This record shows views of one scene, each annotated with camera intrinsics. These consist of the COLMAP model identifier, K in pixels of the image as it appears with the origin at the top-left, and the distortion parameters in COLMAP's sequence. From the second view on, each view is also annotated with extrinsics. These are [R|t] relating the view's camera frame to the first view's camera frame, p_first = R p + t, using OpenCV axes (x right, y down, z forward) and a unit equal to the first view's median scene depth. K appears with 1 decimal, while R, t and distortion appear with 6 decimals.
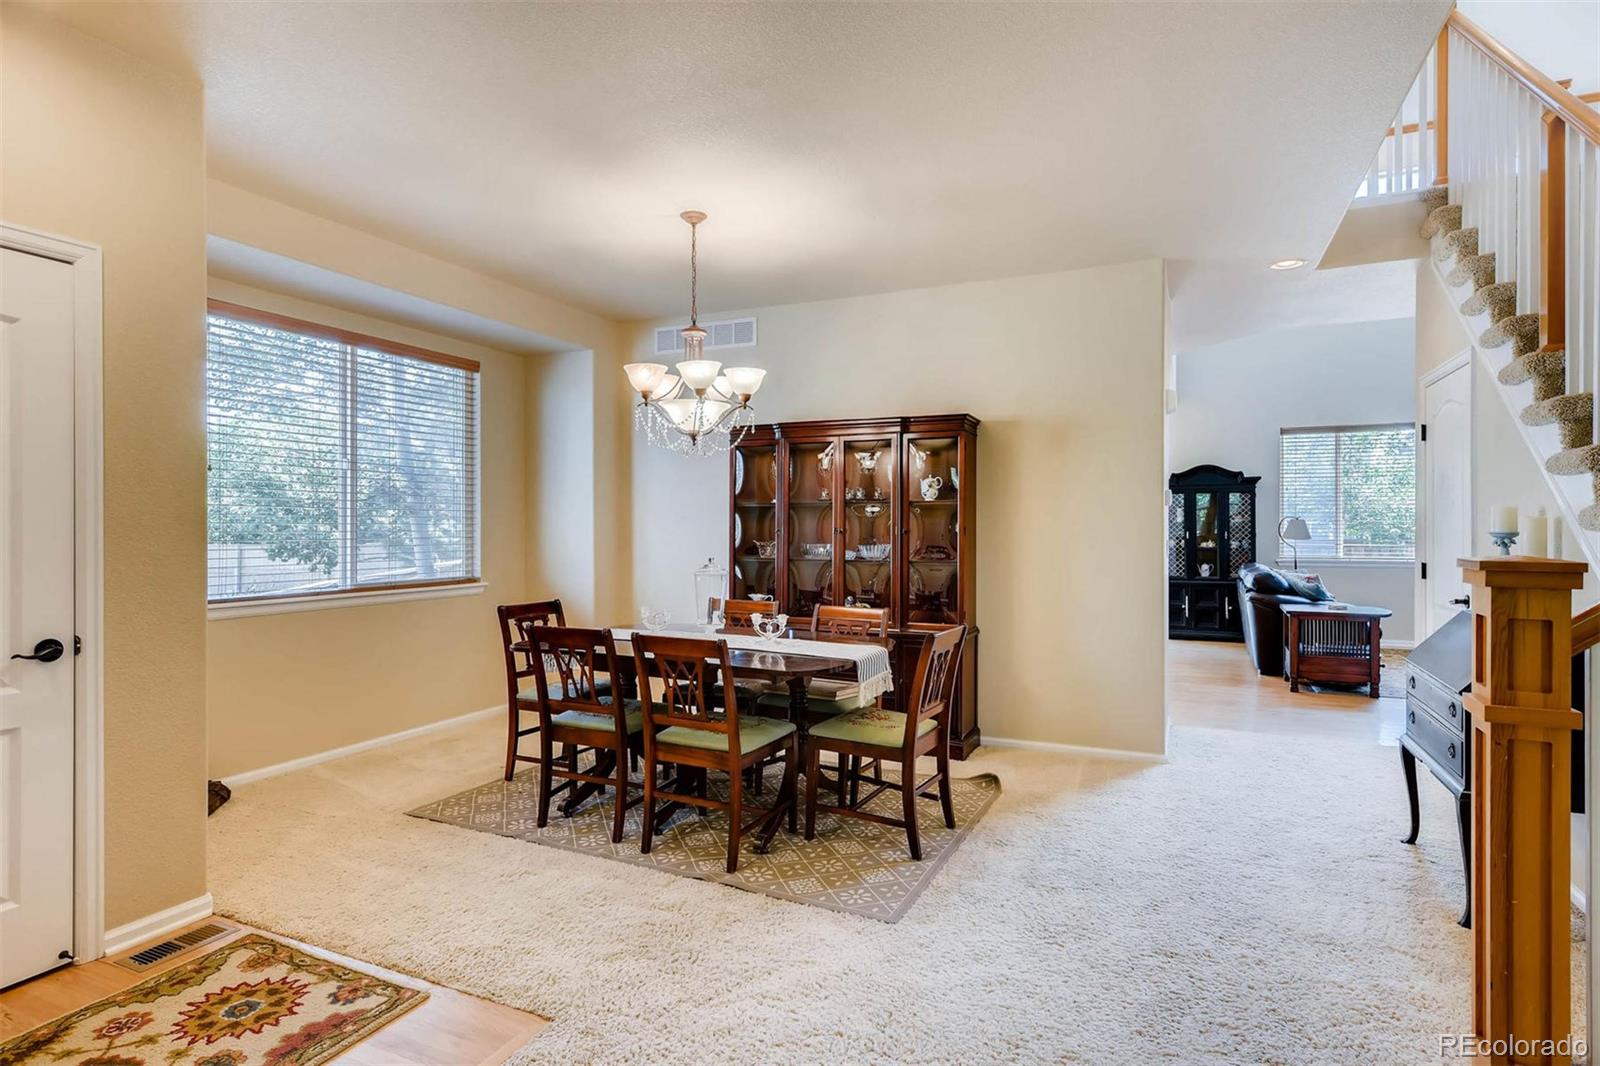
lens RADIAL K [[848.4, 0, 800.0], [0, 848.4, 533.0], [0, 0, 1]] dist [-0.001010, -0.000098]
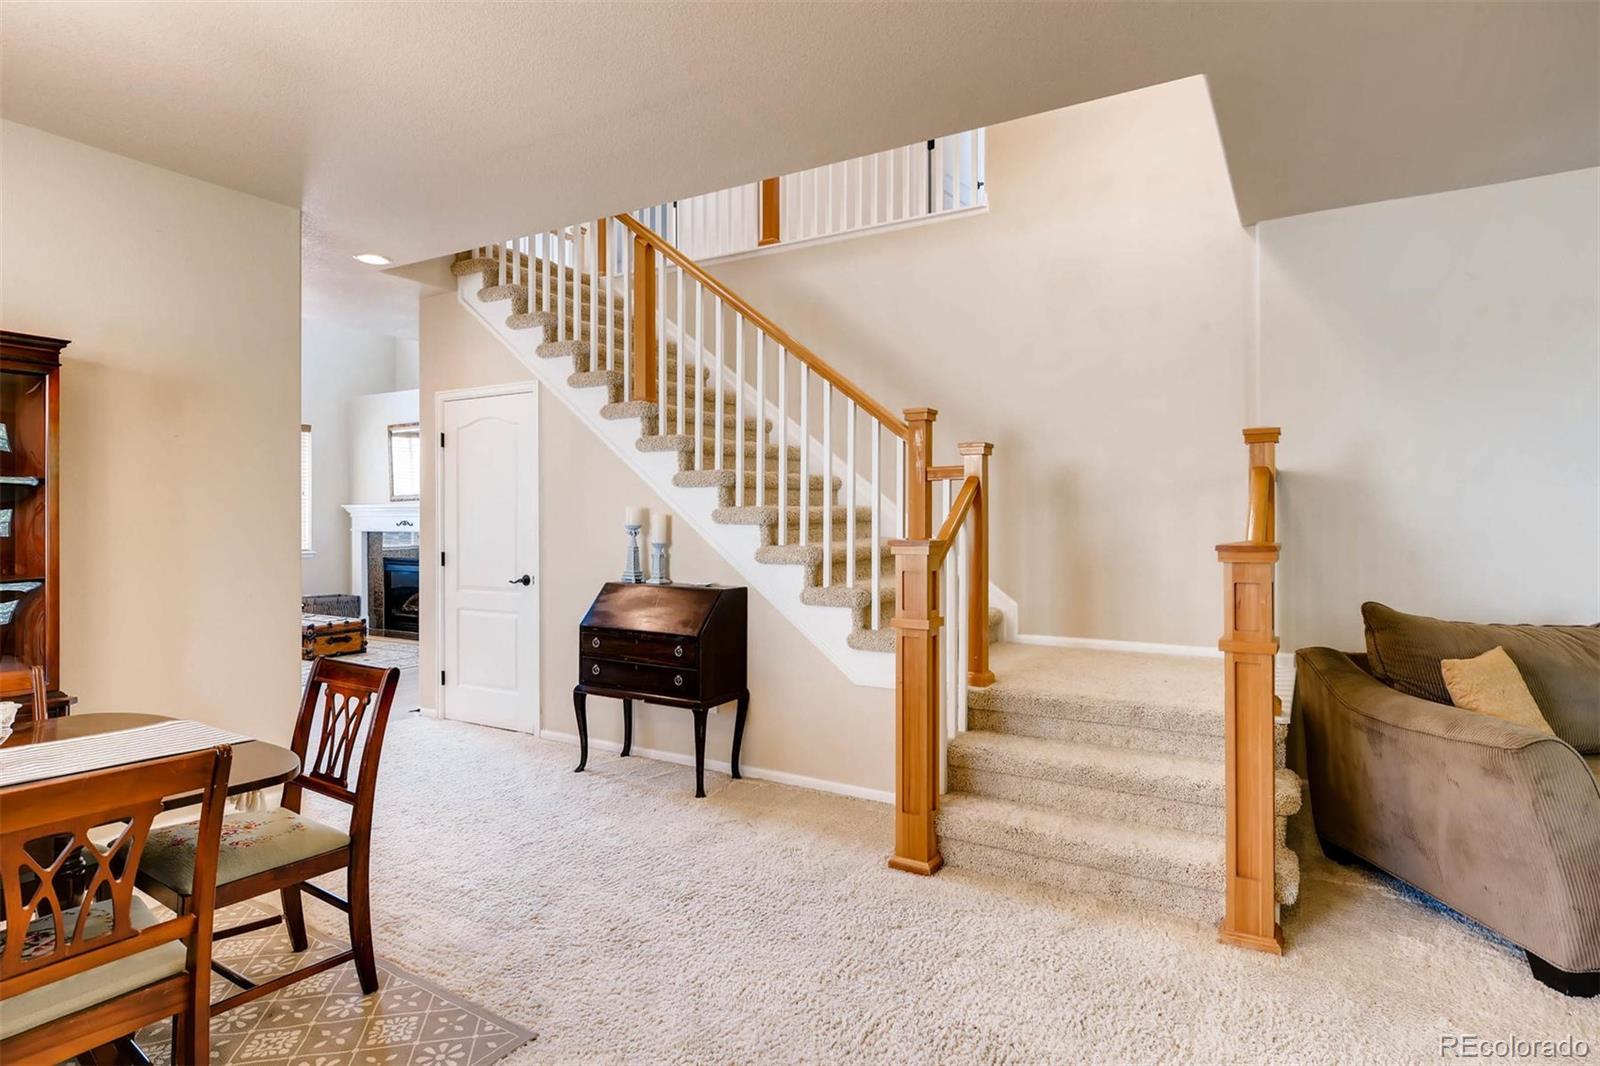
lens RADIAL K [[848.4, 0, 800.0], [0, 848.4, 533.0], [0, 0, 1]] dist [-0.001010, -0.000098]
pose [[0.088182, -0.014739, 0.995995, -0.530254], [0.004589, 0.999886, 0.014390, -0.007871], [-0.996094, 0.003302, 0.088240, 0.576535]]
